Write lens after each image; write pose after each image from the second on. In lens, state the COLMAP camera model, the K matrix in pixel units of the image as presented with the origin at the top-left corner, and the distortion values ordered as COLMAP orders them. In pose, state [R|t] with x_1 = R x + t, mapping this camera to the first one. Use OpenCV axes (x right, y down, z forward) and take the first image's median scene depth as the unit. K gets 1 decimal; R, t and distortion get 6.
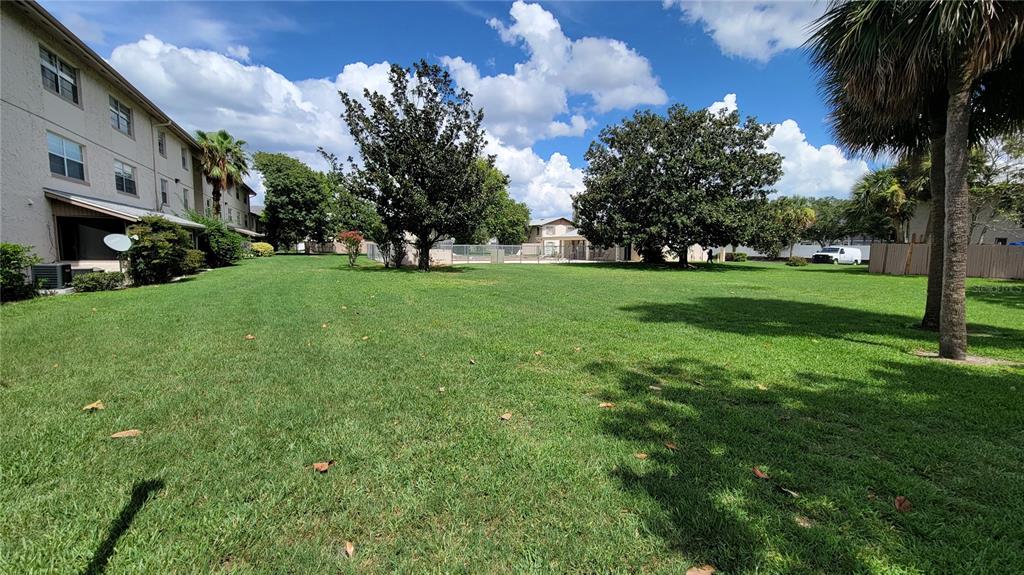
lens RADIAL K [[421.6, 0, 511.9], [0, 421.6, 274.9], [0, 0, 1]] dist [0.019661, -0.000040]
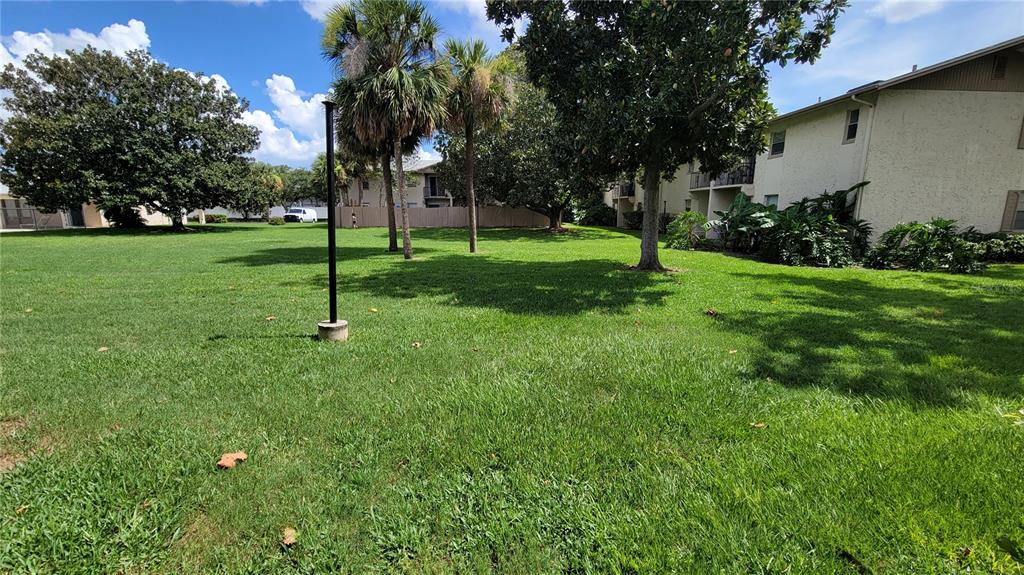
lens RADIAL K [[421.6, 0, 511.9], [0, 421.6, 274.9], [0, 0, 1]] dist [0.019661, -0.000040]
pose [[0.409205, -0.147678, 0.900412, -0.172795], [0.064509, 0.989028, 0.132895, 0.001567], [-0.910159, 0.003703, 0.414242, -0.096300]]
